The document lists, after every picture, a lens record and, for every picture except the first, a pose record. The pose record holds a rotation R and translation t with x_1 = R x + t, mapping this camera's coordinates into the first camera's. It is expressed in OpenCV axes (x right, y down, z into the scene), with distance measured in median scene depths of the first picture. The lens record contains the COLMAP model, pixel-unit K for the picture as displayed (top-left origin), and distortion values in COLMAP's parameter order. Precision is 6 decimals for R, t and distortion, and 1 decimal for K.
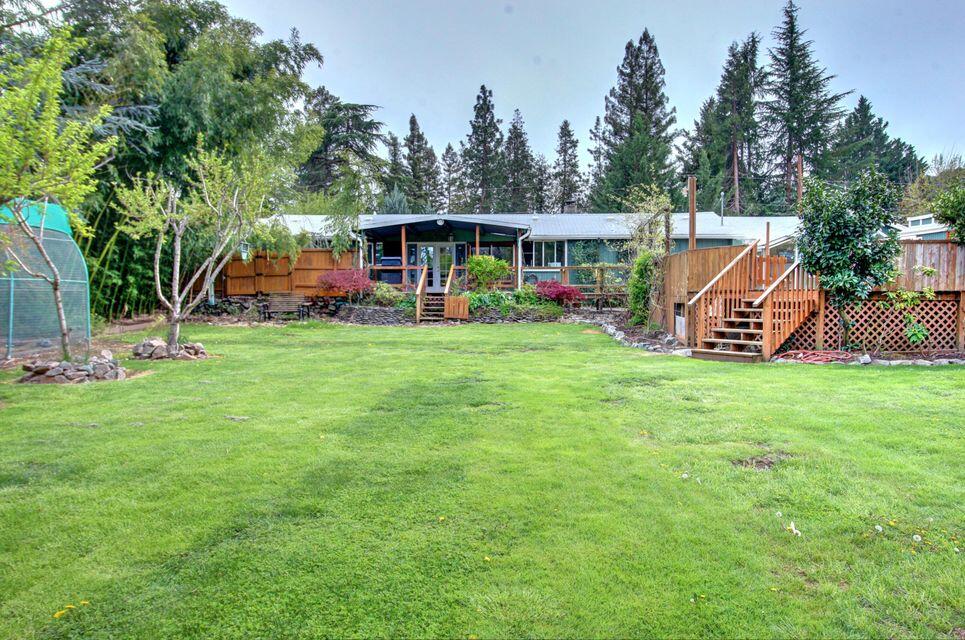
lens RADIAL K [[662.3, 0, 483.9], [0, 662.3, 328.5], [0, 0, 1]] dist [0.004696, -0.000258]
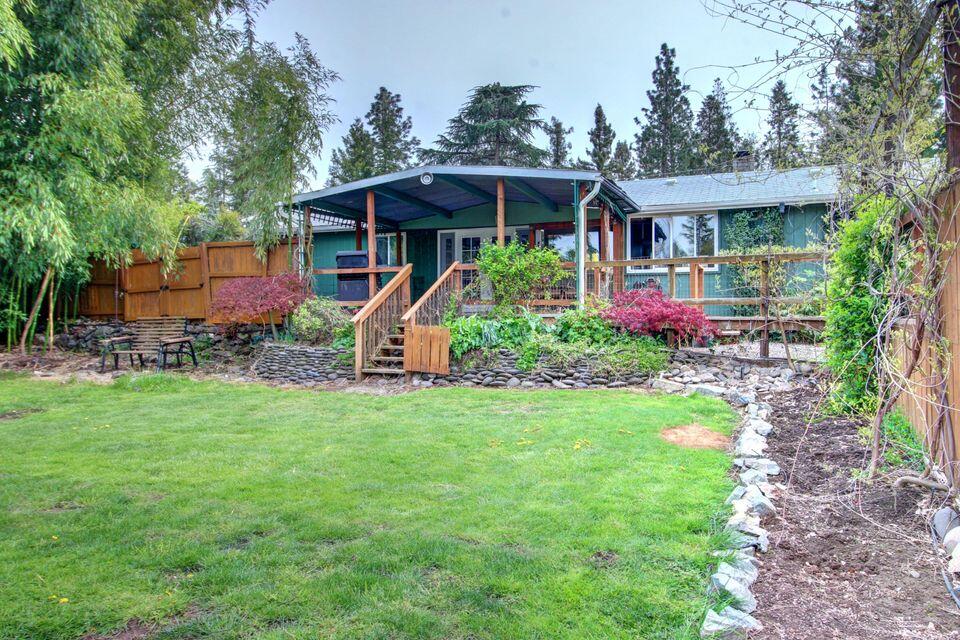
lens RADIAL K [[662.6, 0, 496.6], [0, 662.6, 323.4], [0, 0, 1]] dist [0.003313, -0.000698]
pose [[0.951255, -0.000974, -0.308405, 0.053114], [-0.007526, 0.999624, -0.026370, -0.013550], [0.308315, 0.027406, 0.950890, 0.199830]]
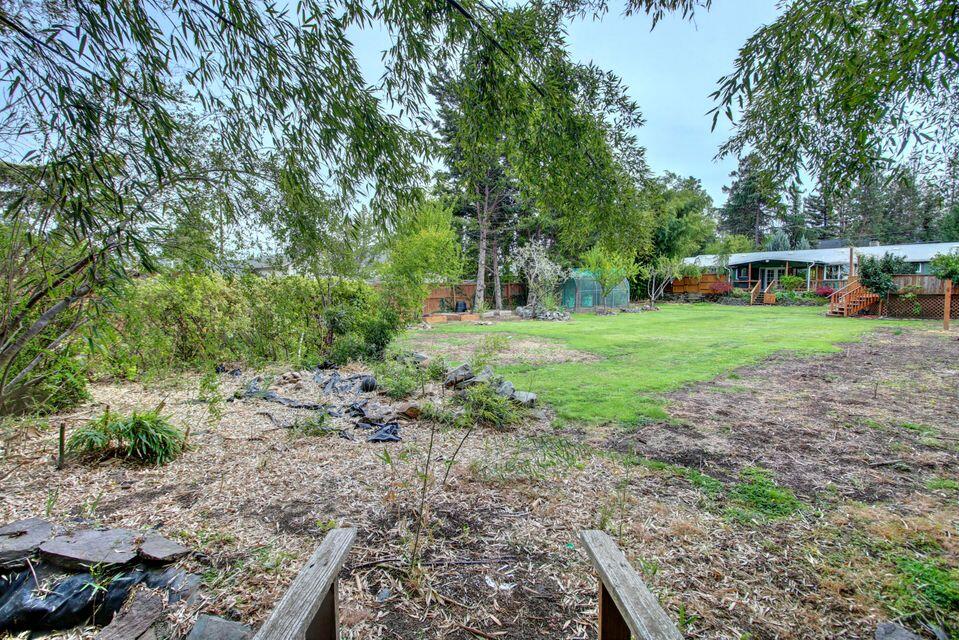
lens RADIAL K [[479.6, 0, 479.5], [0, 479.6, 320.0], [0, 0, 1]] dist [-0.000809, -0.000153]
pose [[0.710790, 0.045063, -0.701959, 0.146487], [-0.036159, 0.998967, 0.027515, 0.011563], [0.702474, 0.005824, 0.711686, -0.317495]]
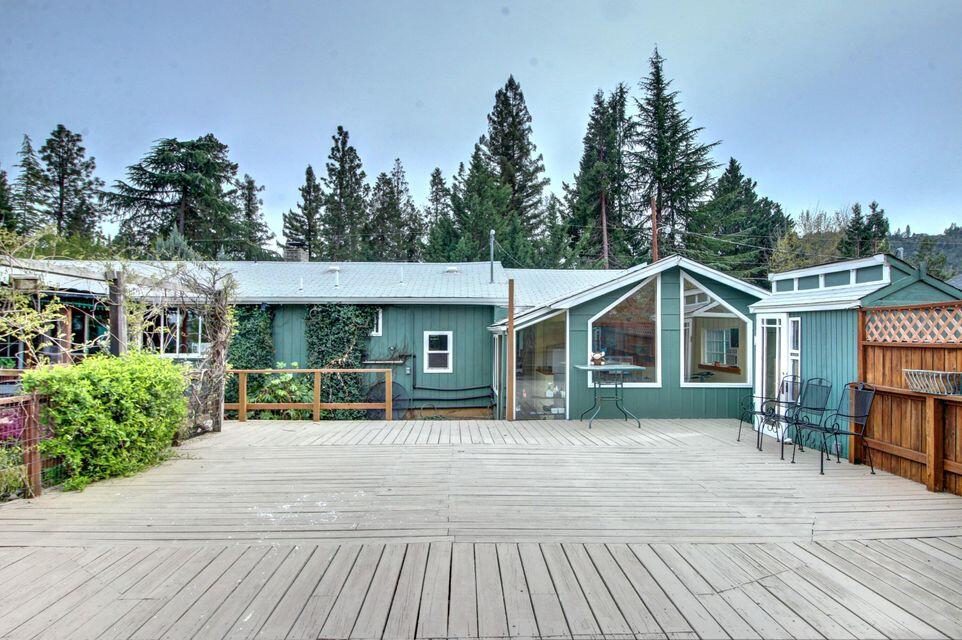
lens RADIAL K [[556.2, 0, 481.0], [0, 556.2, 320.0], [0, 0, 1]] dist [0.002734, 0.000607]
pose [[0.997029, 0.004486, 0.076896, 0.138915], [0.001088, 0.997383, -0.072294, -0.037982], [-0.077019, 0.072163, 0.994415, 0.224143]]
